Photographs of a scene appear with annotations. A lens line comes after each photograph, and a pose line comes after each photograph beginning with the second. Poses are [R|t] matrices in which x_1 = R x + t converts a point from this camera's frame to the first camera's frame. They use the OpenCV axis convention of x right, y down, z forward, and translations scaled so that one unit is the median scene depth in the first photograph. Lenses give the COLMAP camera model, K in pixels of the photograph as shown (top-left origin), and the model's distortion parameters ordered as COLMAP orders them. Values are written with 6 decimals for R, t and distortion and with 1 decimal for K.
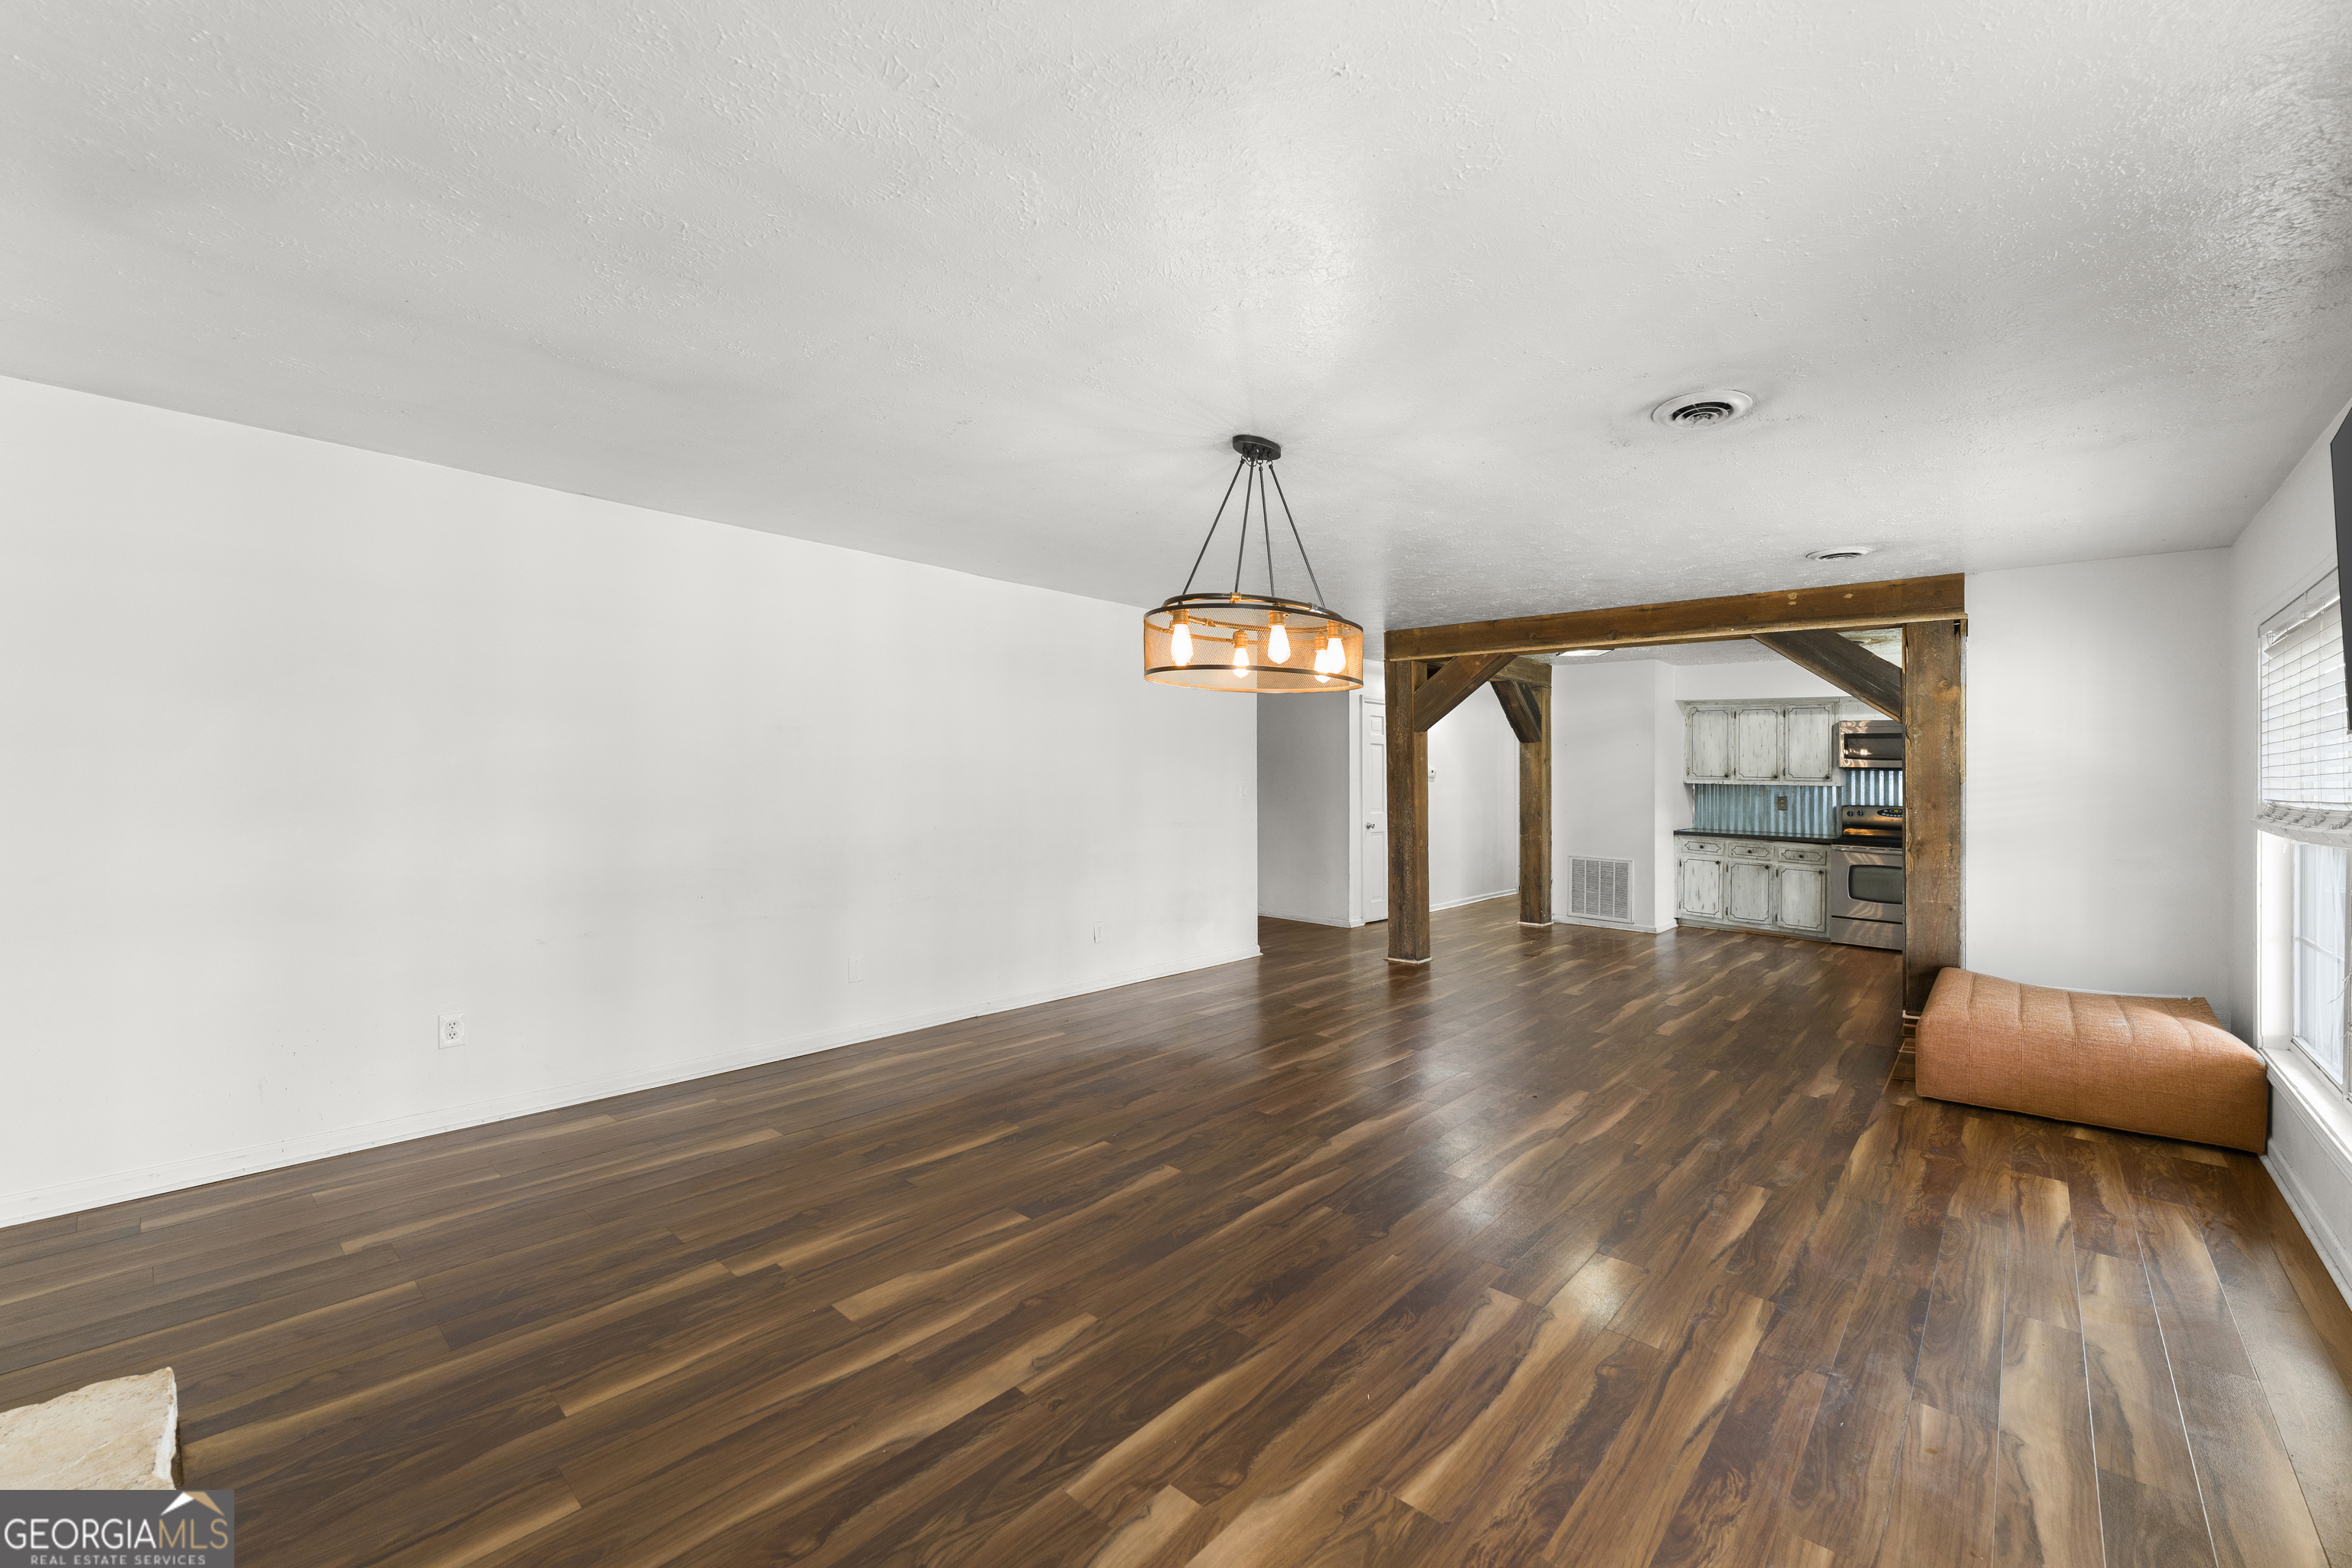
lens RADIAL K [[954.3, 0, 1176.0], [0, 954.3, 784.0], [0, 0, 1]] dist [-0.002483, -0.000282]
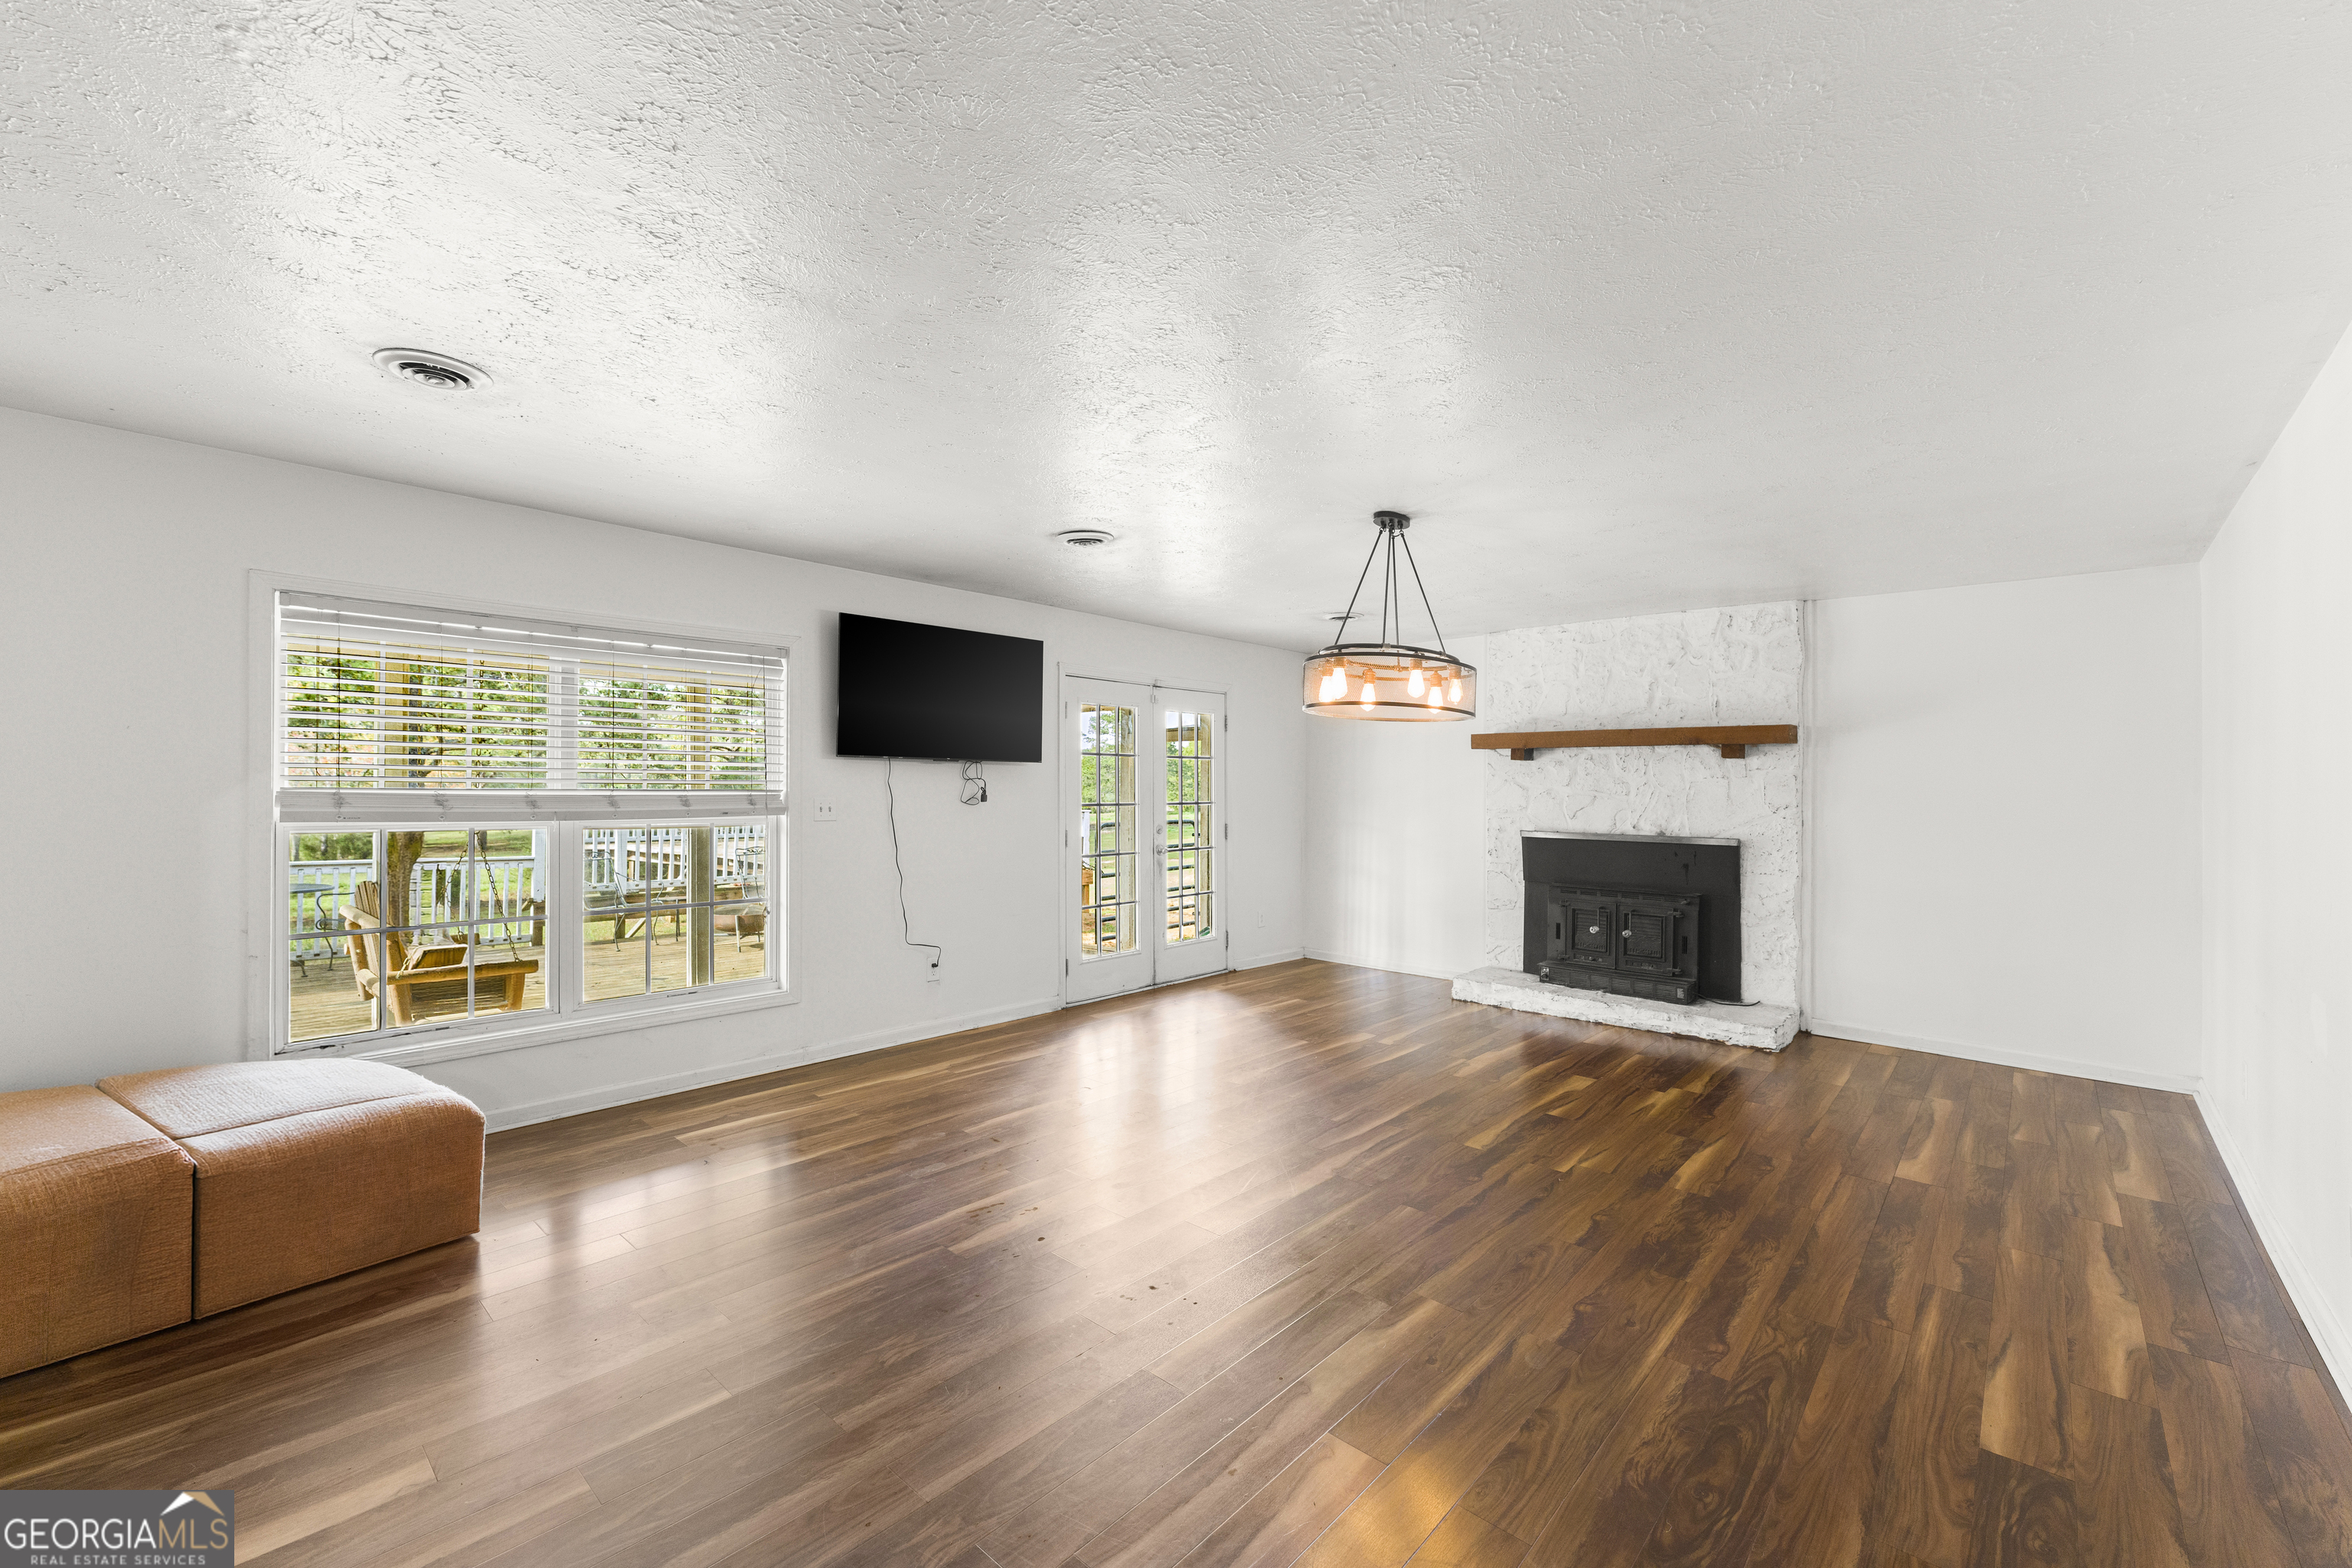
lens RADIAL K [[954.9, 0, 1176.0], [0, 954.9, 784.0], [0, 0, 1]] dist [0.000242, -0.000113]
pose [[-0.999683, -0.024575, 0.005510, 0.377693], [-0.024560, 0.999694, 0.002790, -0.017528], [-0.005576, 0.002654, -0.999981, 2.296544]]
